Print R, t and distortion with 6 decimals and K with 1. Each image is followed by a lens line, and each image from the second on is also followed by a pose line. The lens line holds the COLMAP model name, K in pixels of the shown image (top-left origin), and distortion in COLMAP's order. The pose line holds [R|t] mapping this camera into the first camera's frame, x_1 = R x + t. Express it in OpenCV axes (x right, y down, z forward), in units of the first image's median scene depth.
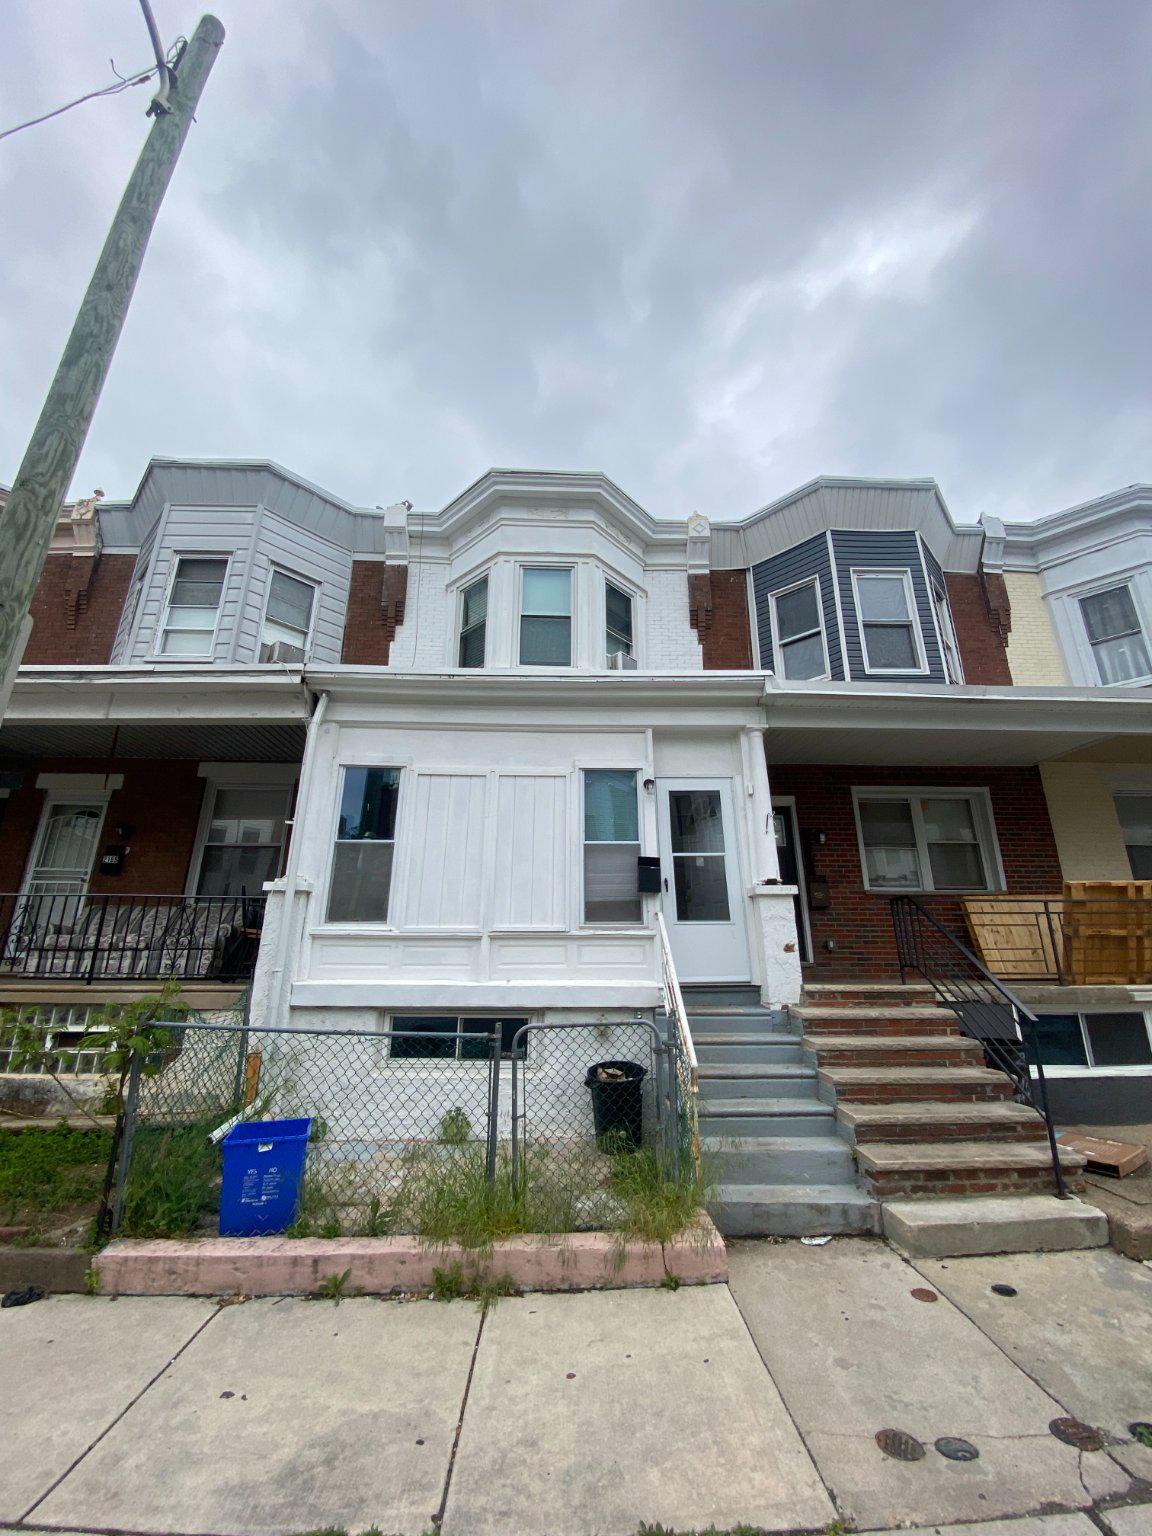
lens RADIAL K [[613.5, 0, 585.2], [0, 613.5, 770.4], [0, 0, 1]] dist [0.016473, -0.017509]
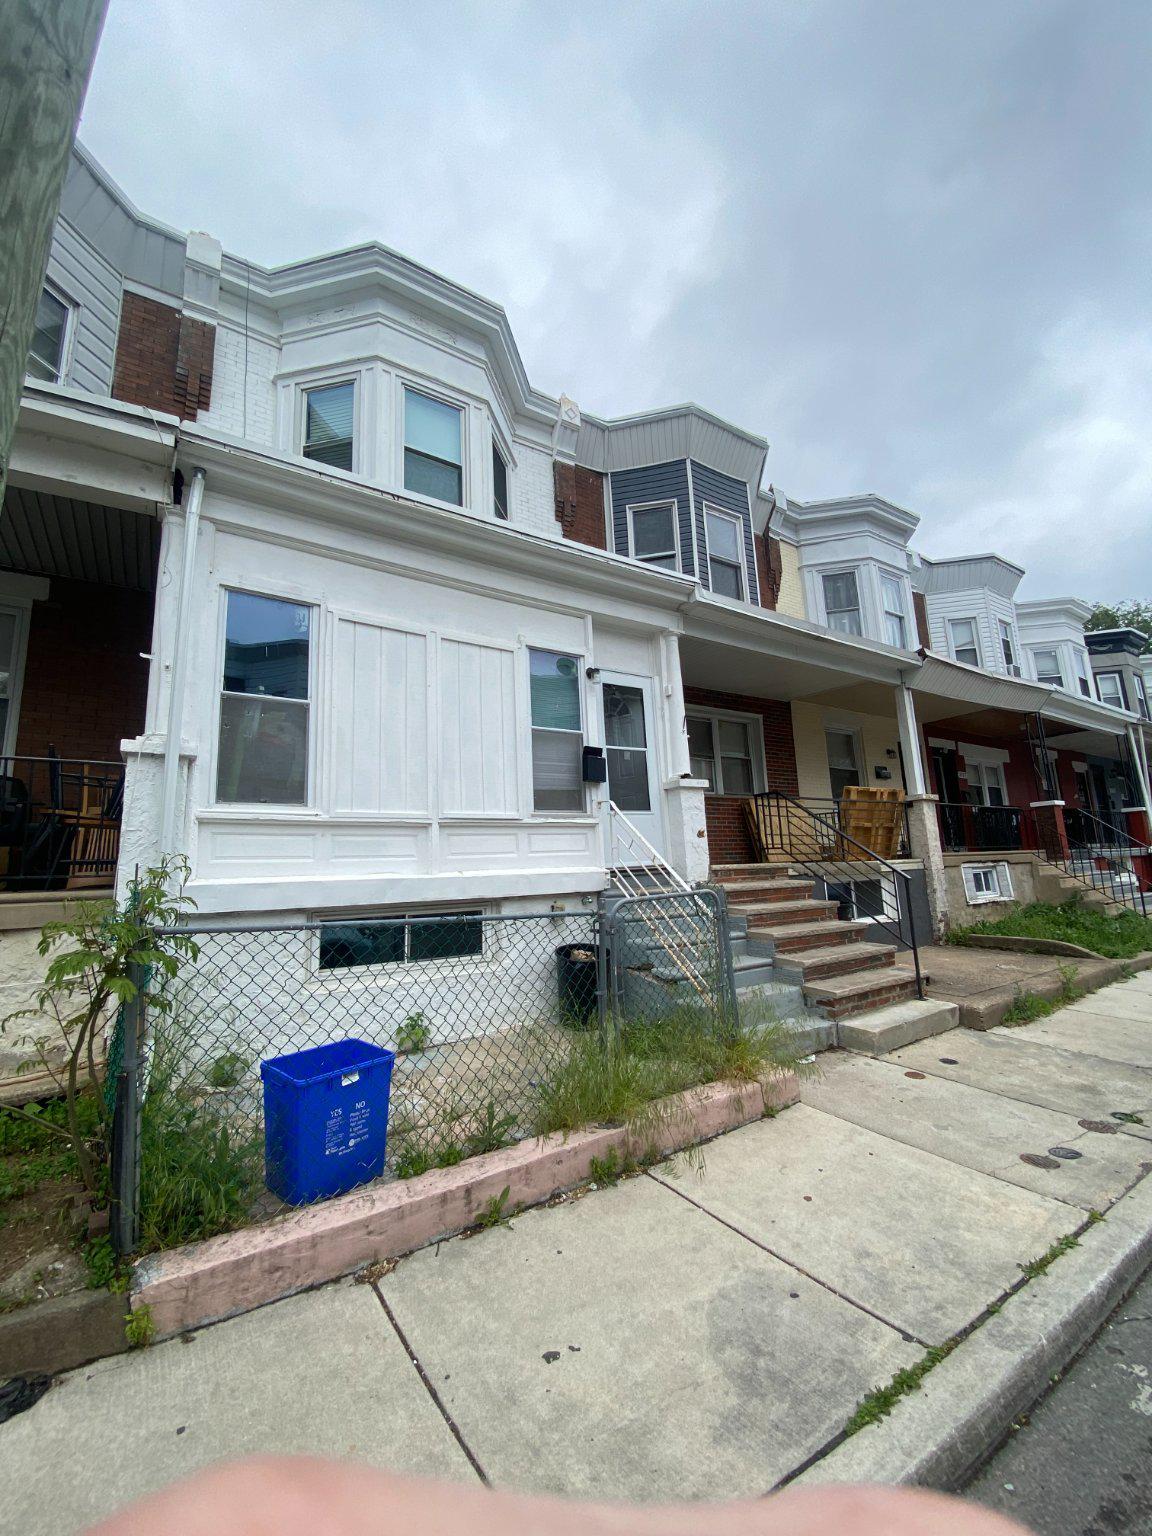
lens RADIAL K [[612.1, 0, 576.0], [0, 612.1, 768.0], [0, 0, 1]] dist [0.017061, -0.017573]
pose [[0.857952, 0.052263, 0.511064, -0.431584], [-0.116420, 0.988710, 0.094333, 0.090078], [-0.500364, -0.140431, 0.854350, 0.181387]]
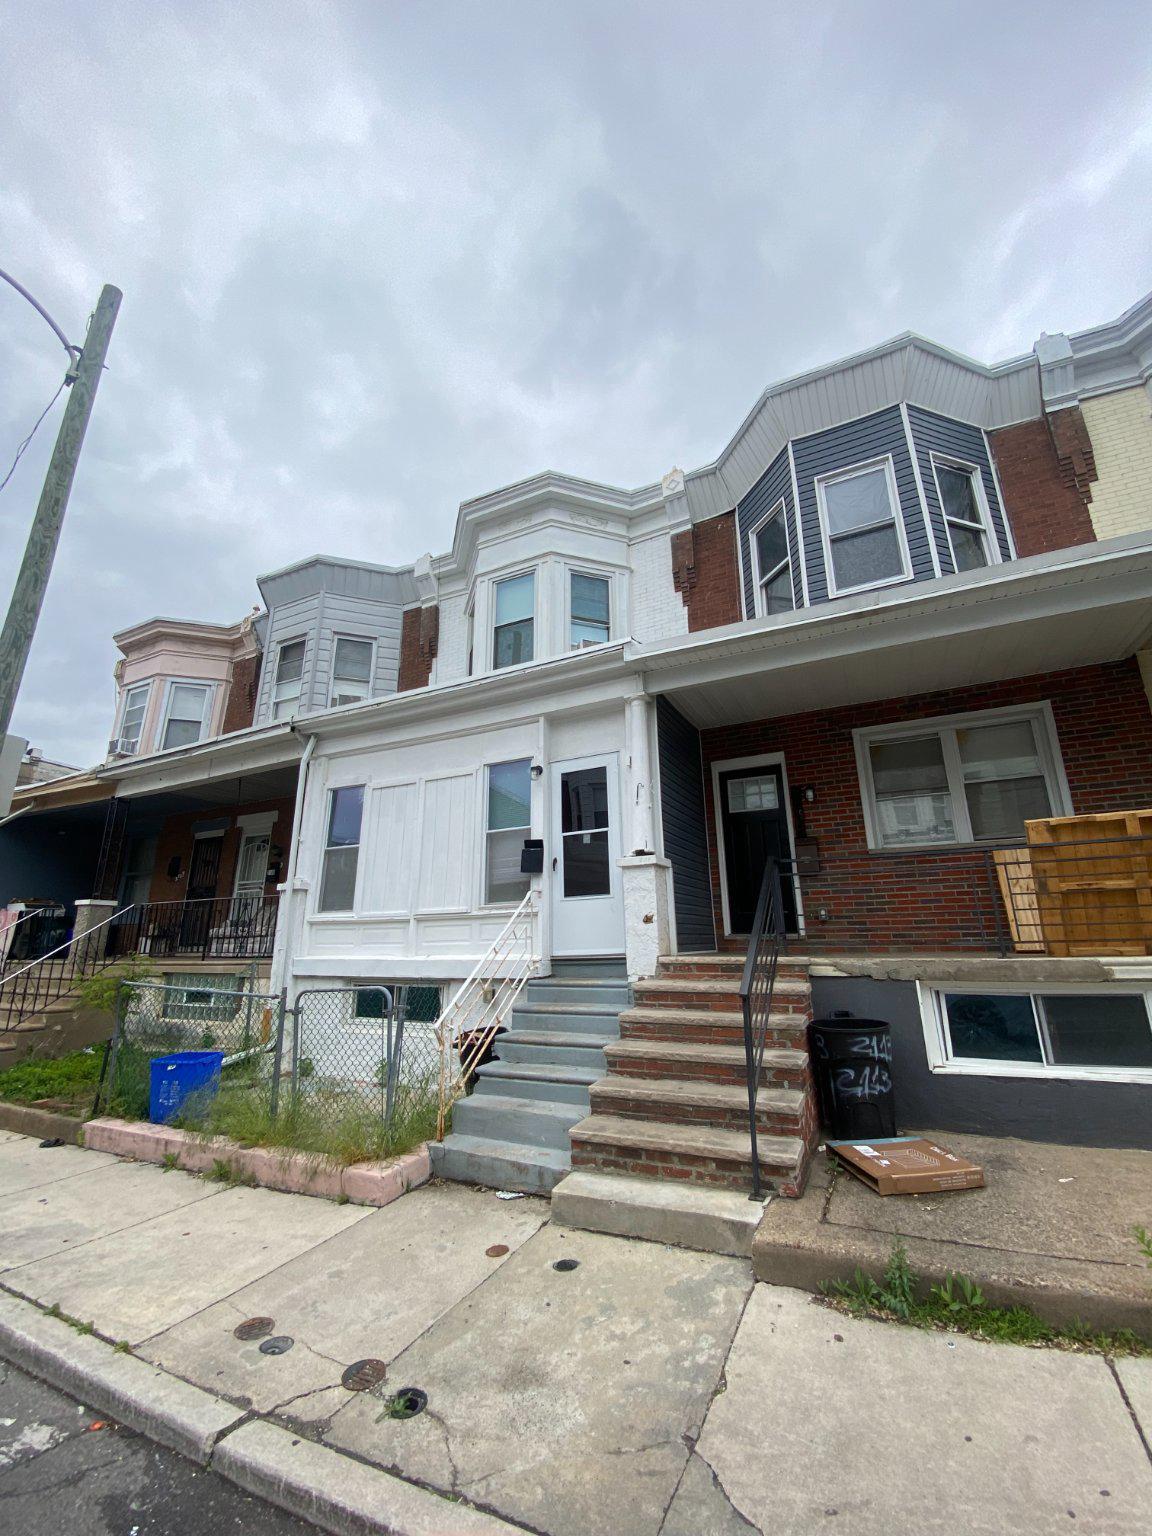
lens RADIAL K [[613.5, 0, 585.2], [0, 613.5, 770.4], [0, 0, 1]] dist [0.016473, -0.017509]
pose [[0.885906, -0.139375, -0.442430, 0.694452], [0.151586, 0.988413, -0.007841, 0.046957], [0.438396, -0.060120, 0.896769, 0.100125]]
